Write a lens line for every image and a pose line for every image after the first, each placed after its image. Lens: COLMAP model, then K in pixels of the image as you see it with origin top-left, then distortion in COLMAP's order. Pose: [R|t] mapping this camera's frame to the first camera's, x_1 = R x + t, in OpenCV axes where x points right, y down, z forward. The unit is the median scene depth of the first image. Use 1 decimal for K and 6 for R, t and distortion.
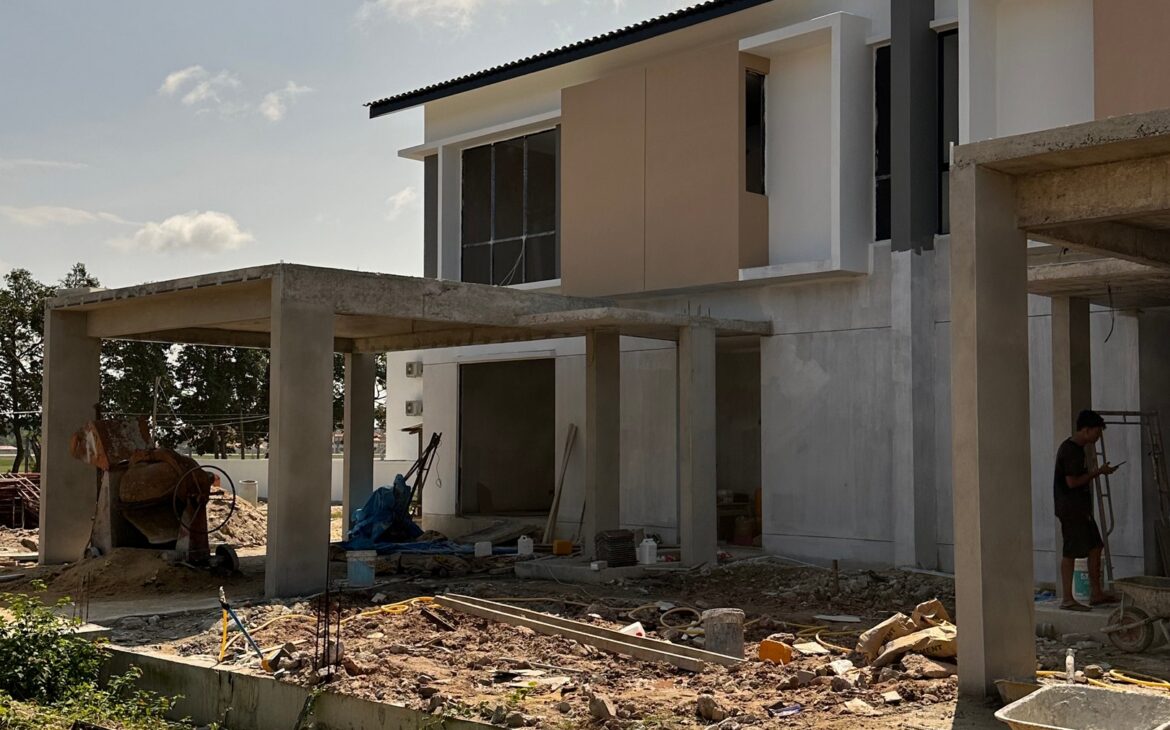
lens RADIAL K [[1428.3, 0, 585.0], [0, 1428.3, 365.0], [0, 0, 1]] dist [0.071167, -0.007588]
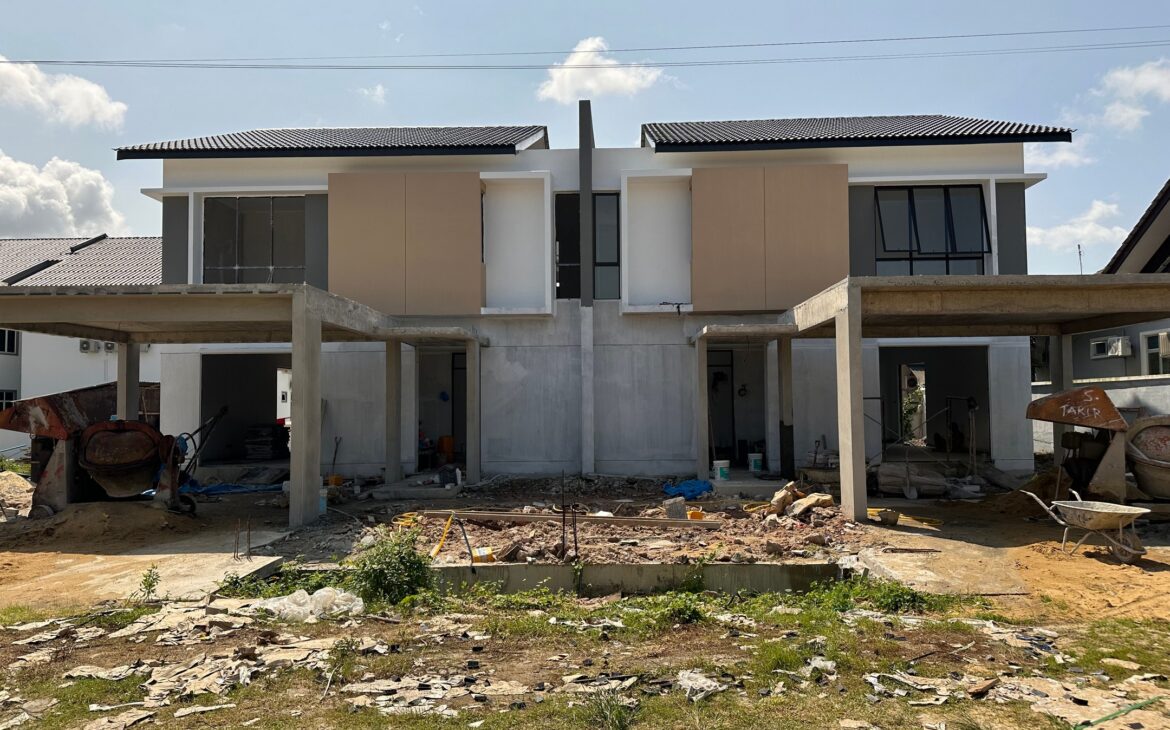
lens RADIAL K [[866.8, 0, 585.0], [0, 866.8, 365.0], [0, 0, 1]] dist [0.002639, -0.001038]
pose [[0.681289, 0.024766, 0.731595, -0.558948], [-0.030862, 0.999511, -0.005096, 0.002993], [-0.731363, -0.019107, 0.681720, 0.206099]]
